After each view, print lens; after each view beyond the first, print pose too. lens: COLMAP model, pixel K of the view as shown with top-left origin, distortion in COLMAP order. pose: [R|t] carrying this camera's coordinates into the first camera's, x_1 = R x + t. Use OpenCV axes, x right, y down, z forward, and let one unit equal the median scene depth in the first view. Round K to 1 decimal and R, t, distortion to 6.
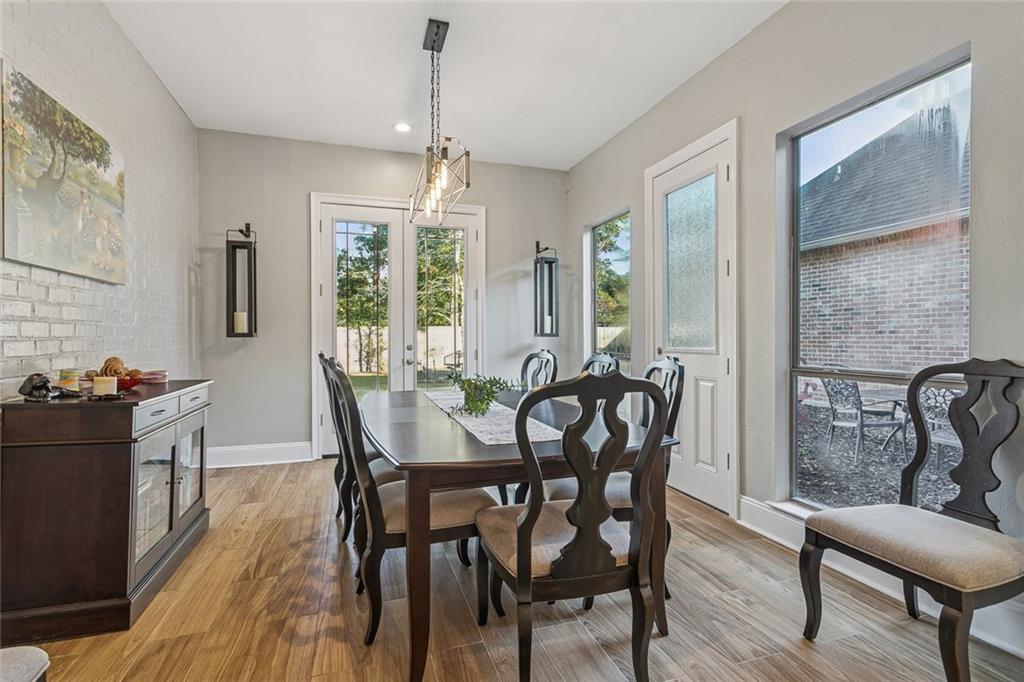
lens RADIAL K [[488.1, 0, 512.8], [0, 488.1, 338.3], [0, 0, 1]] dist [-0.016723, -0.000501]
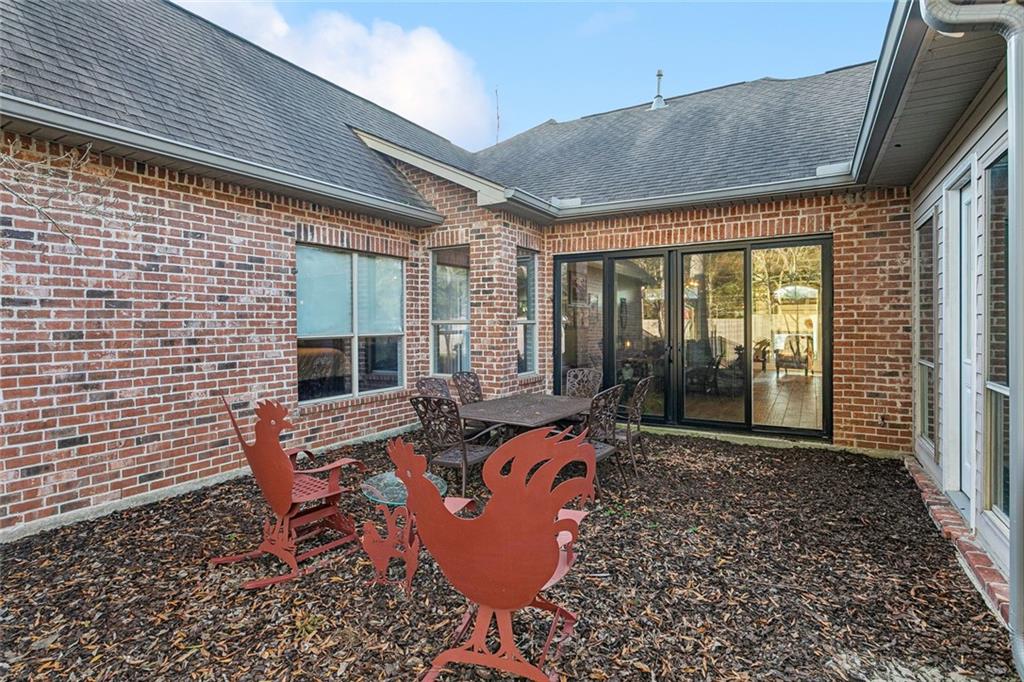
lens RADIAL K [[508.6, 0, 511.9], [0, 508.6, 332.1], [0, 0, 1]] dist [-0.002697, 0.000321]
pose [[-0.652478, -0.006607, 0.757779, 0.083197], [0.007895, 0.999848, 0.015516, -0.029359], [-0.757767, 0.016106, -0.652327, 1.075450]]
